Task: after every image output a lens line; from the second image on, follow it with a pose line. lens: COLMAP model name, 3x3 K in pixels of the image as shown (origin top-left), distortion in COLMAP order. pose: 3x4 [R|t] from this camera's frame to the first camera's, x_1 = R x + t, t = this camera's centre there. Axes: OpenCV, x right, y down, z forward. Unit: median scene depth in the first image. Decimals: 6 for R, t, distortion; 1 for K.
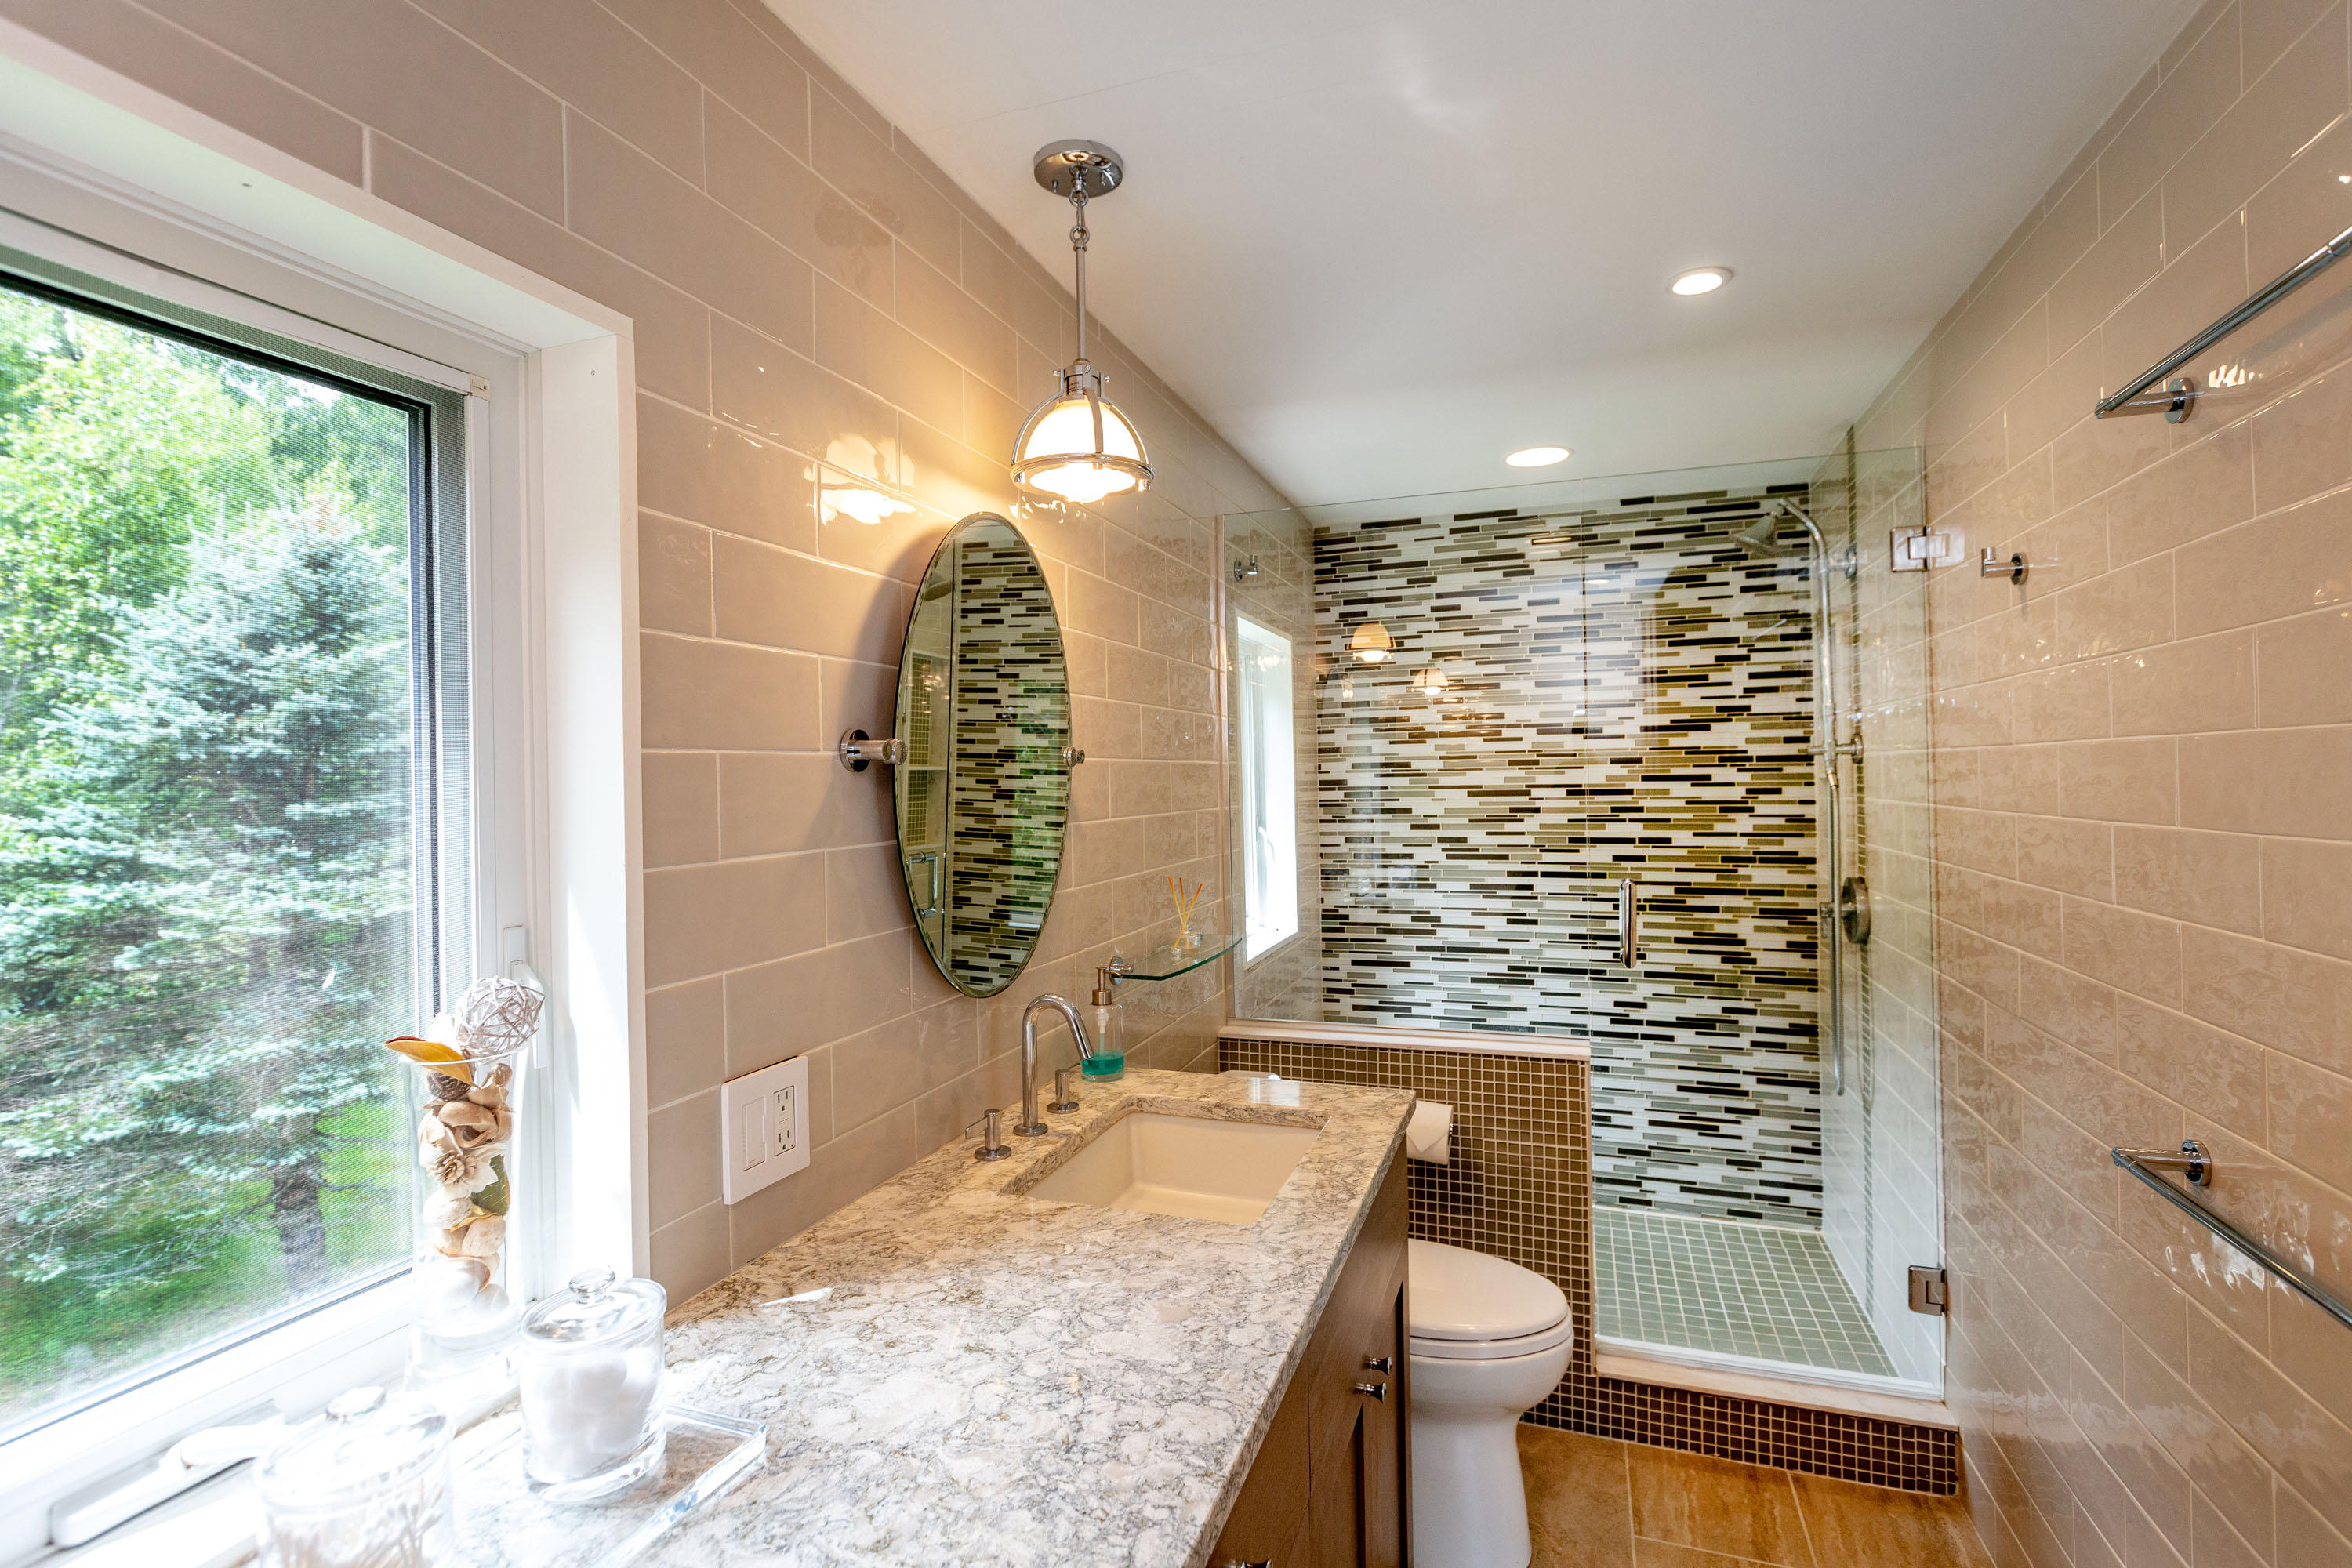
lens RADIAL K [[1114.7, 0, 1177.3], [0, 1114.7, 783.4], [0, 0, 1]] dist [0.000890, 0.000025]
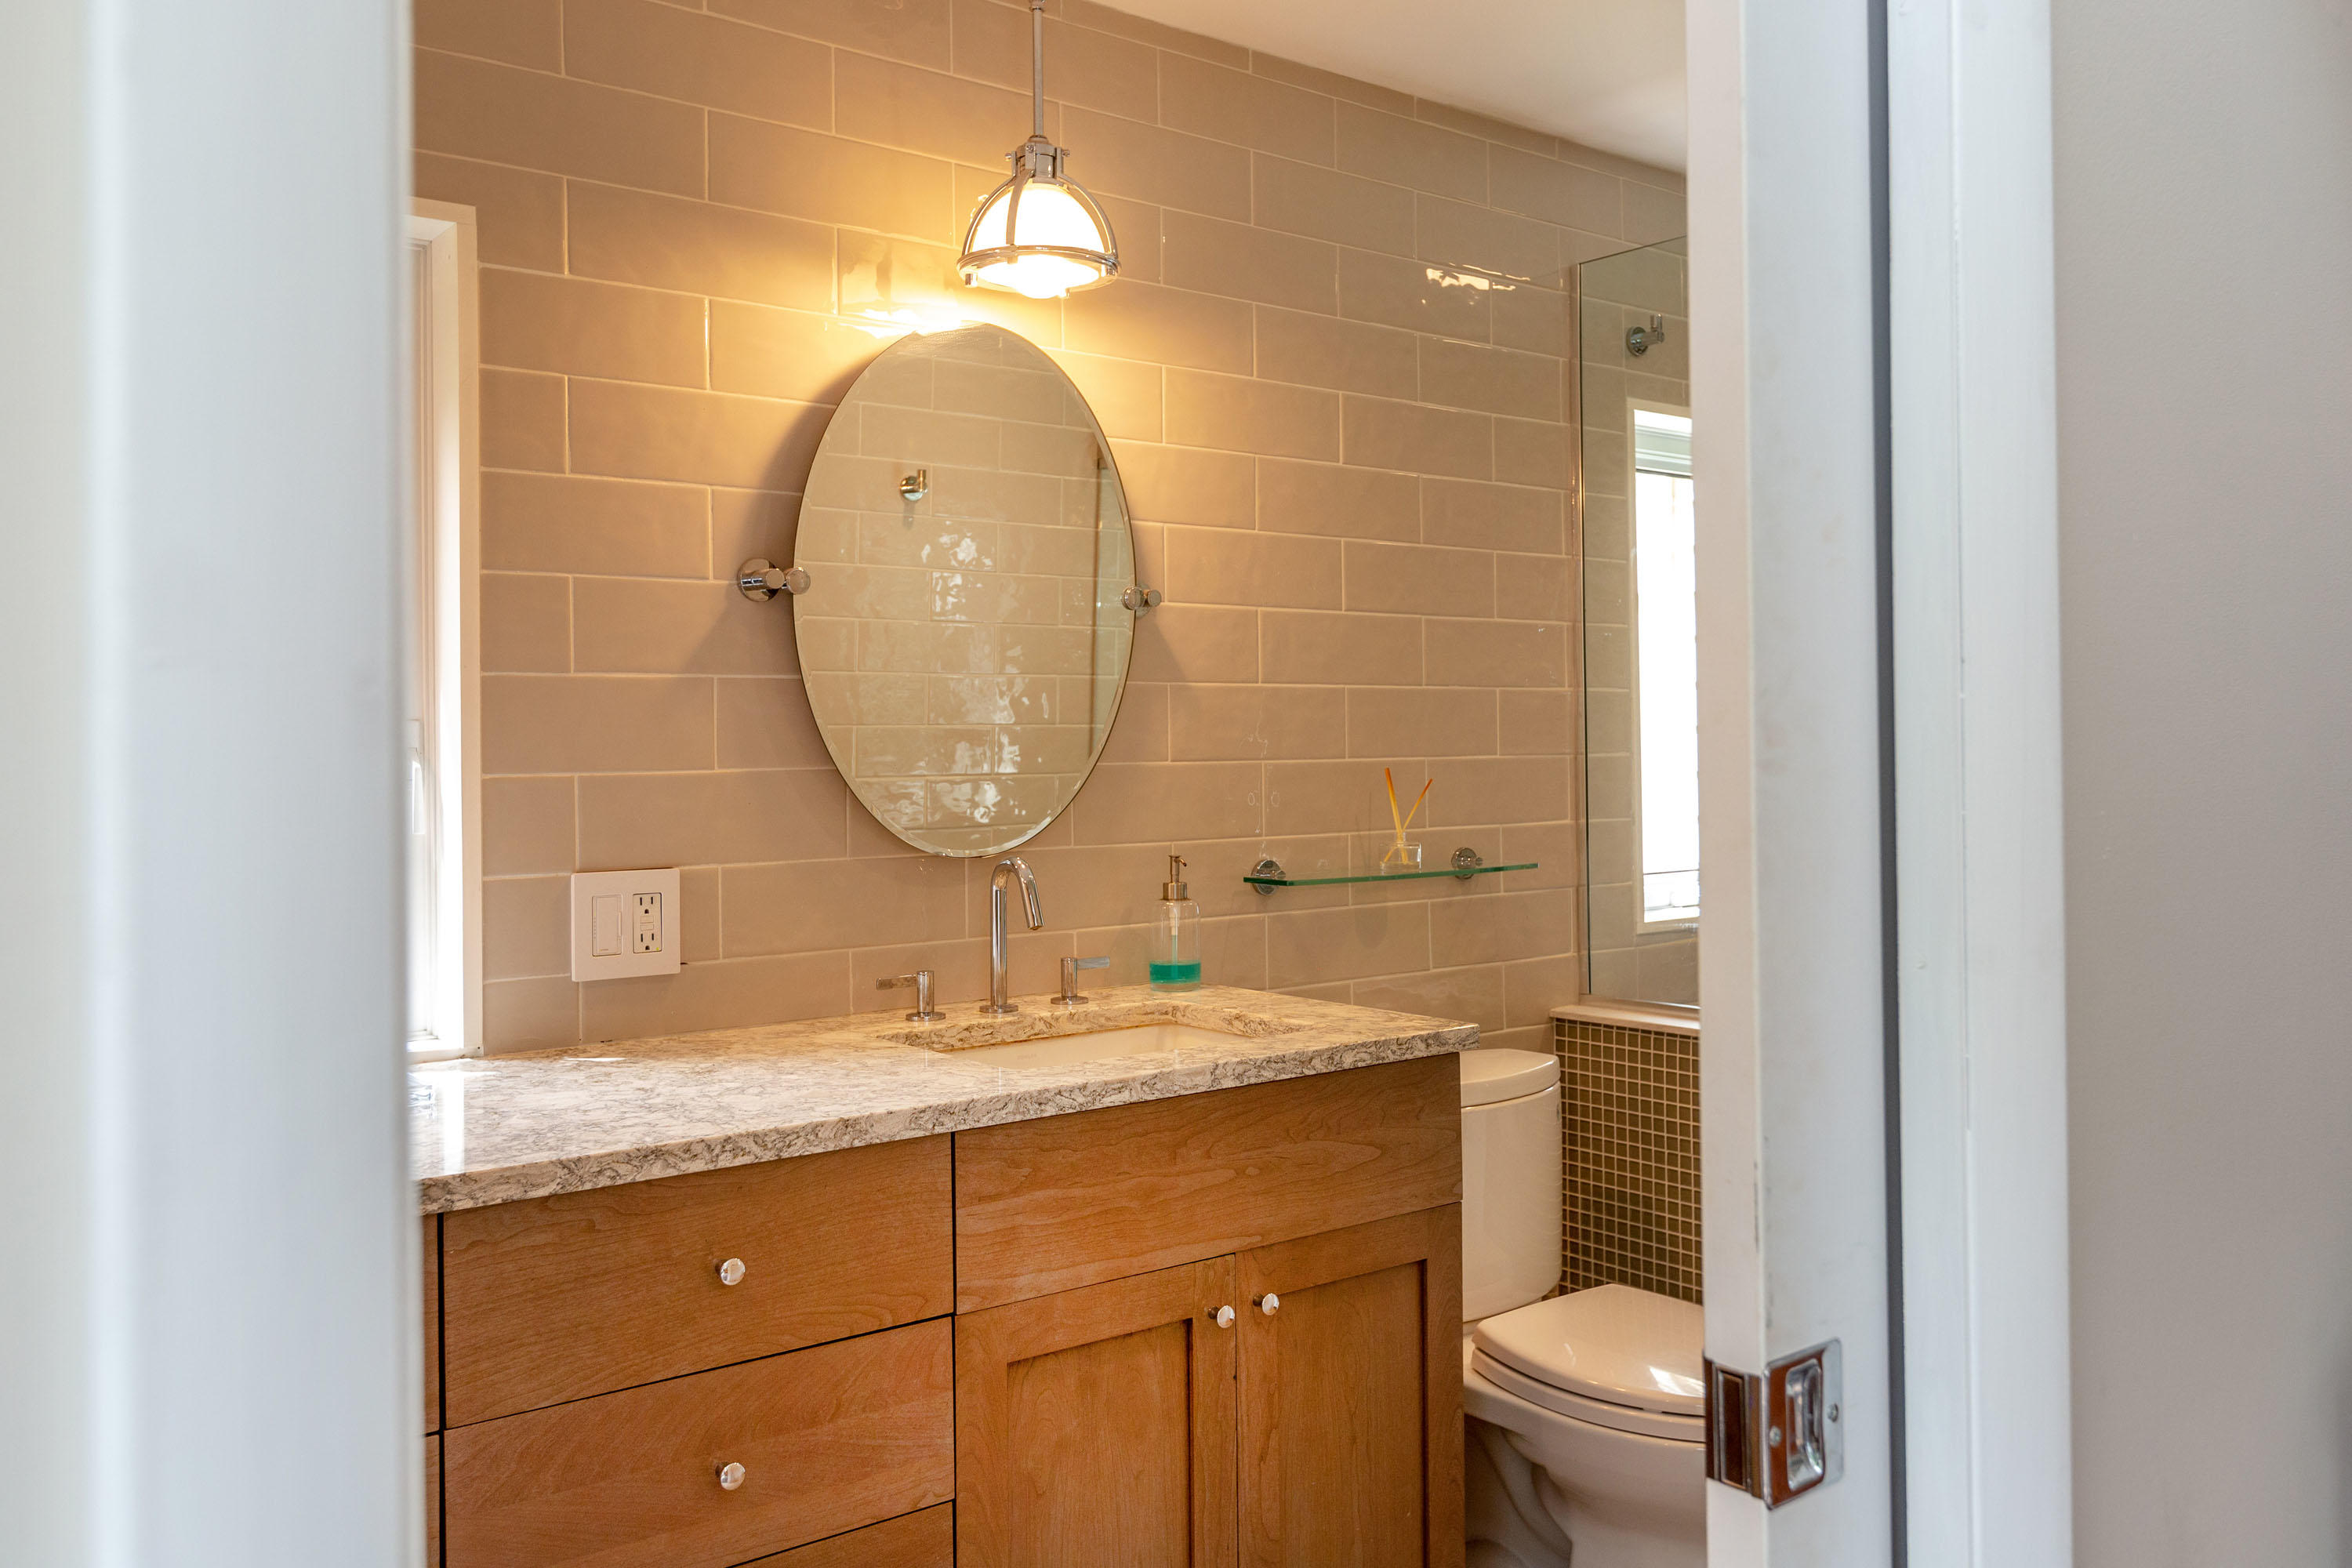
lens RADIAL K [[1791.4, 0, 1176.3], [0, 1791.4, 774.9], [0, 0, 1]] dist [-0.002755, -0.001008]
pose [[0.822916, 0.005409, -0.568137, 1.028281], [-0.000500, 0.999961, 0.008796, 0.144369], [0.568162, -0.006954, 0.822887, -0.120228]]
